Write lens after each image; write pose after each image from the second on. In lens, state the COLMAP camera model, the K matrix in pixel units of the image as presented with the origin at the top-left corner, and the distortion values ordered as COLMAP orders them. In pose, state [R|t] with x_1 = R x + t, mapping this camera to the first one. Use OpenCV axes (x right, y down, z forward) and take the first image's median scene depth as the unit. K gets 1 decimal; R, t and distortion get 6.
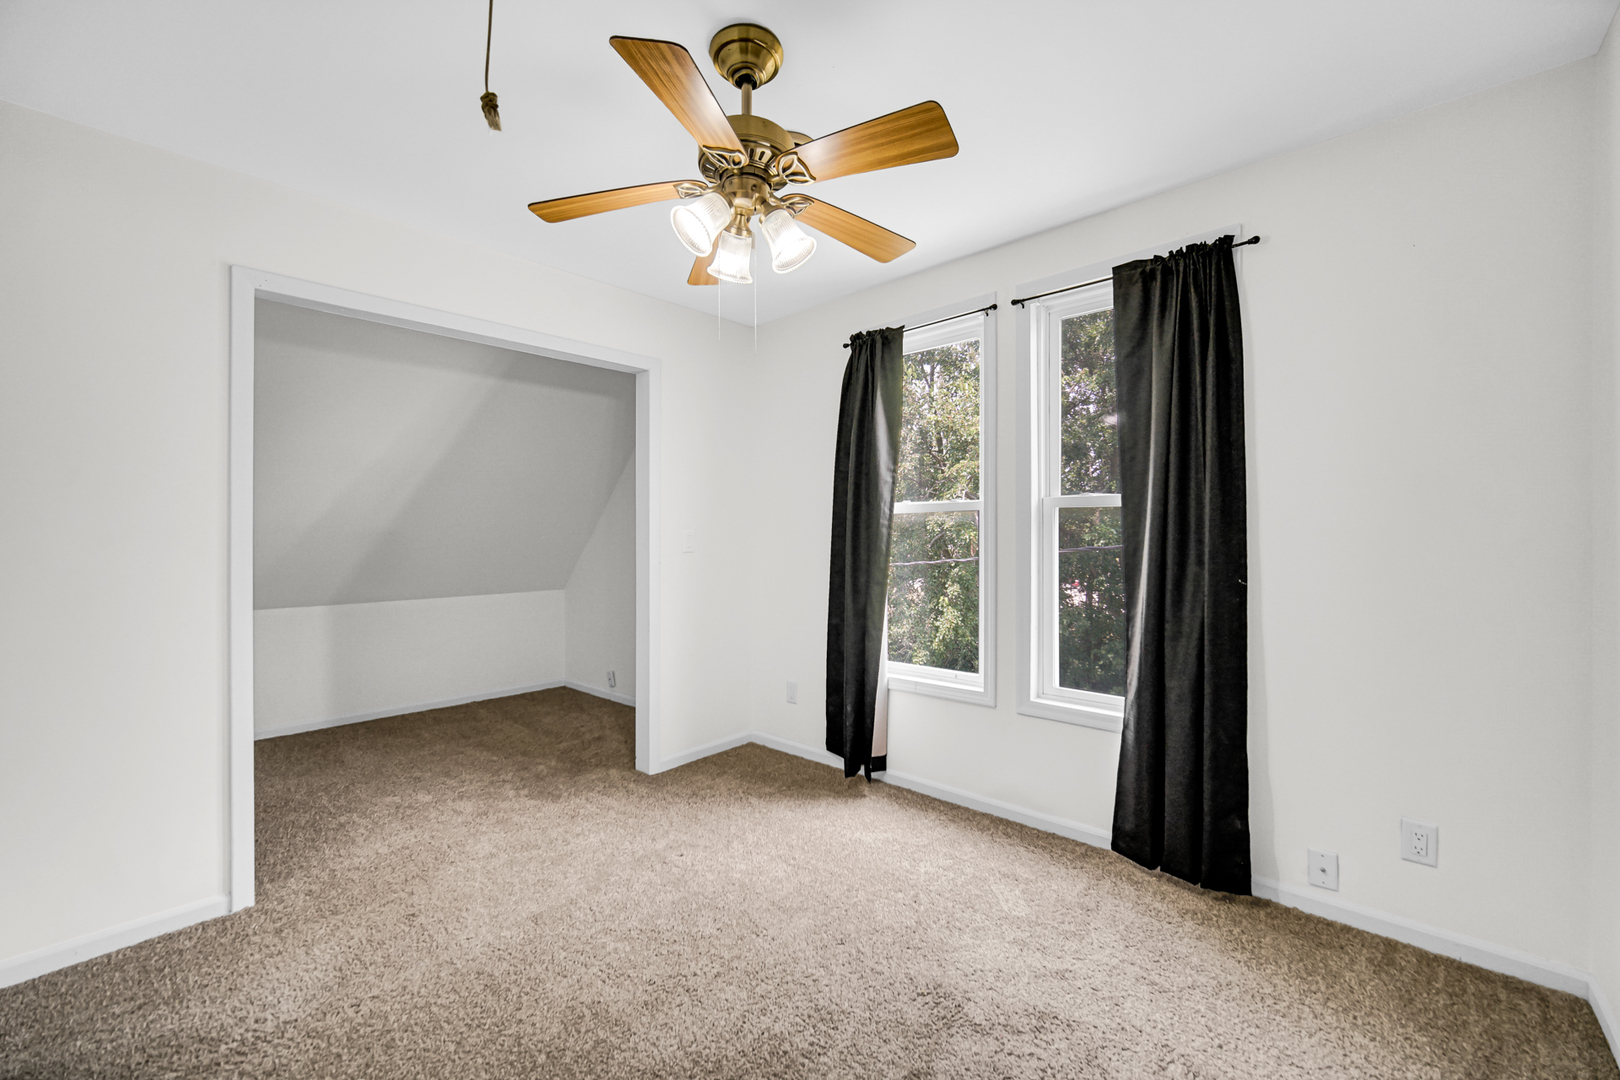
lens RADIAL K [[645.8, 0, 814.6], [0, 645.8, 536.8], [0, 0, 1]] dist [-0.001633, -0.000232]
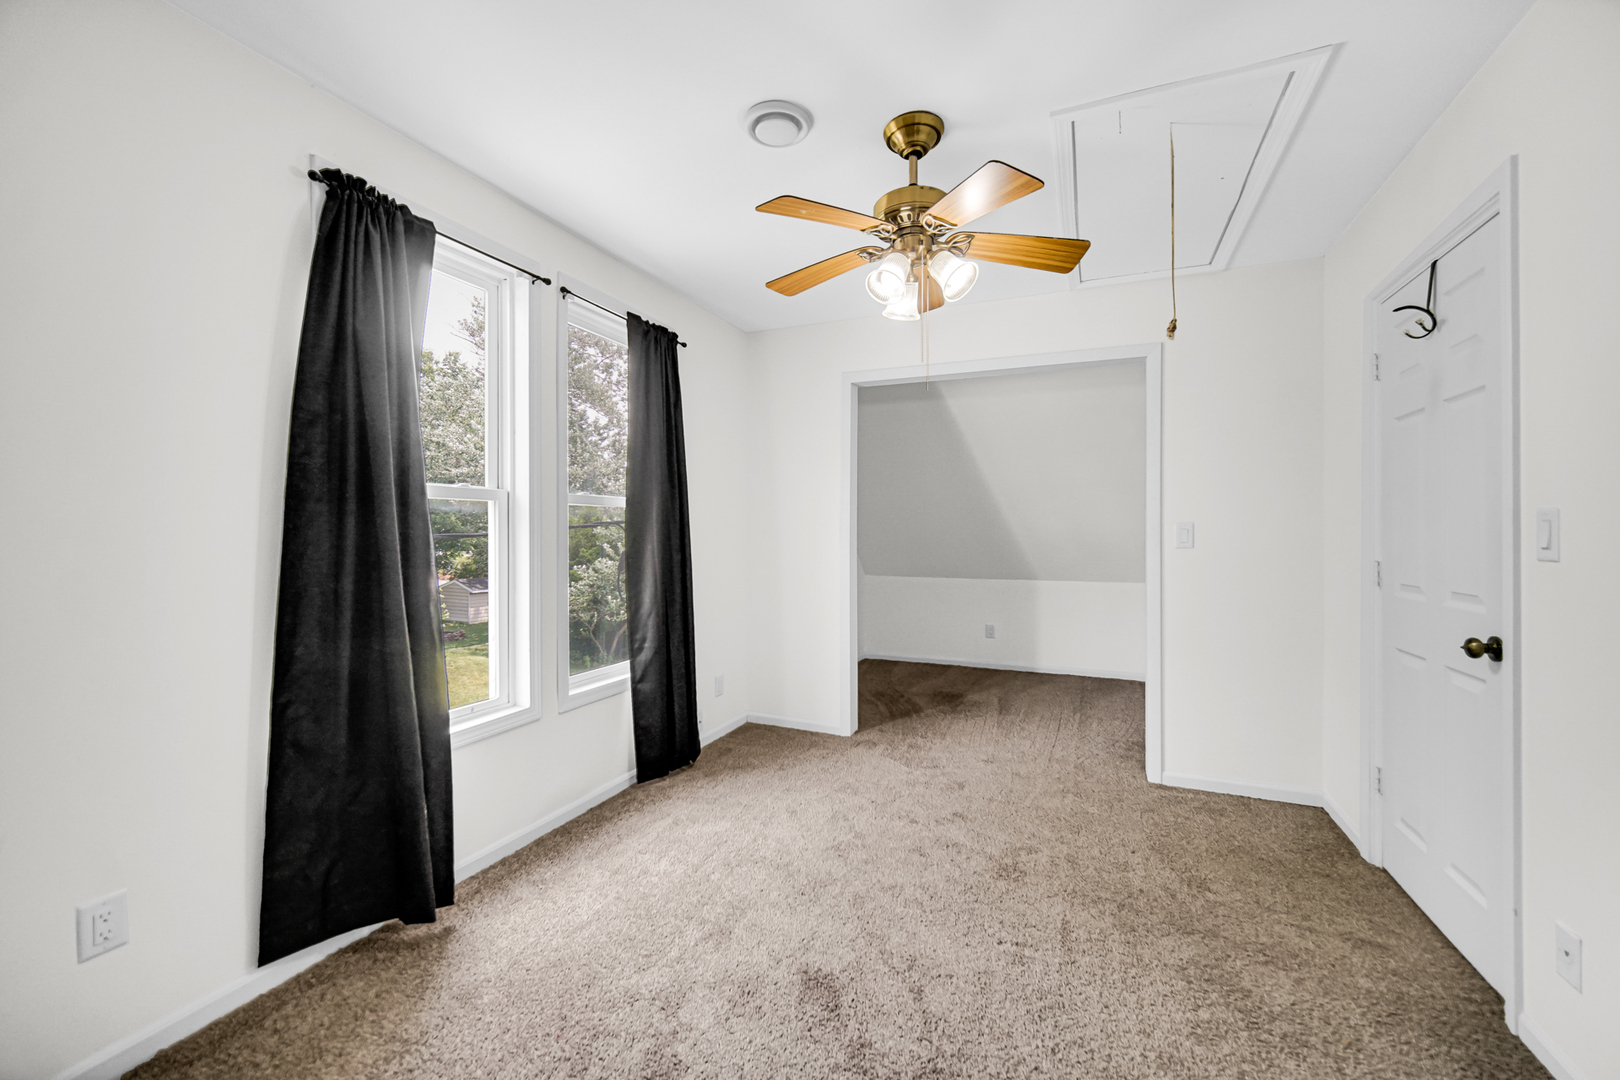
lens RADIAL K [[645.8, 0, 814.0], [0, 645.8, 537.1], [0, 0, 1]] dist [-0.001633, -0.000232]
pose [[-0.324762, -0.004827, 0.945783, -0.812102], [0.003769, 0.999972, 0.006397, 0.004108], [-0.945788, 0.005642, -0.324735, 1.067590]]
